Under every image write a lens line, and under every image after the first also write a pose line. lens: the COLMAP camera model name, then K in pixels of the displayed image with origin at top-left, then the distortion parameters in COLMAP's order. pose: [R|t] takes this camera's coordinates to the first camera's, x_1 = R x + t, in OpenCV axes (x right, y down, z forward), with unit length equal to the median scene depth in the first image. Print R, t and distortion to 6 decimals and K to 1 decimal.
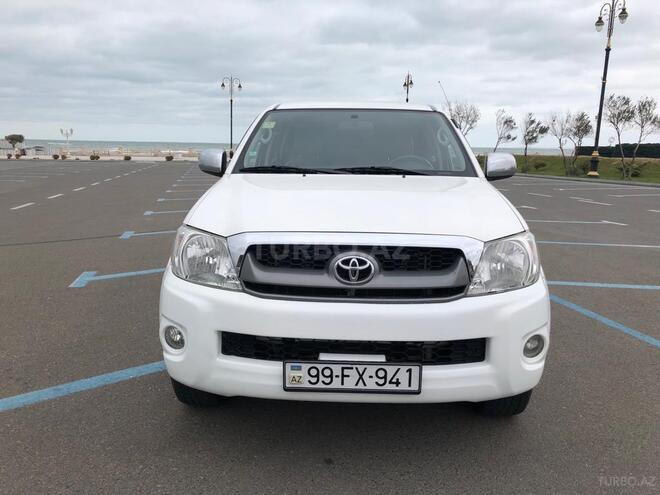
lens RADIAL K [[533.6, 0, 330.0], [0, 533.6, 247.5], [0, 0, 1]] dist [0.097830, -0.172285]
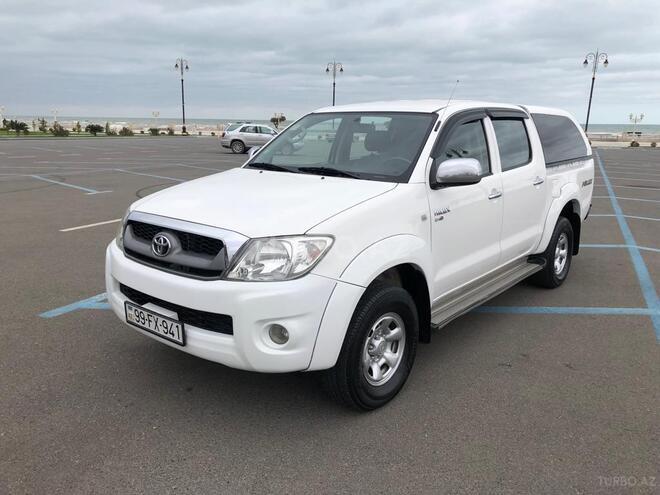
lens RADIAL K [[533.6, 0, 330.0], [0, 533.6, 247.5], [0, 0, 1]] dist [0.097830, -0.172285]
pose [[0.789044, 0.135191, -0.599277, 1.169949], [-0.115098, 0.990744, 0.071957, -0.098162], [0.603458, 0.012198, 0.797301, 0.166811]]
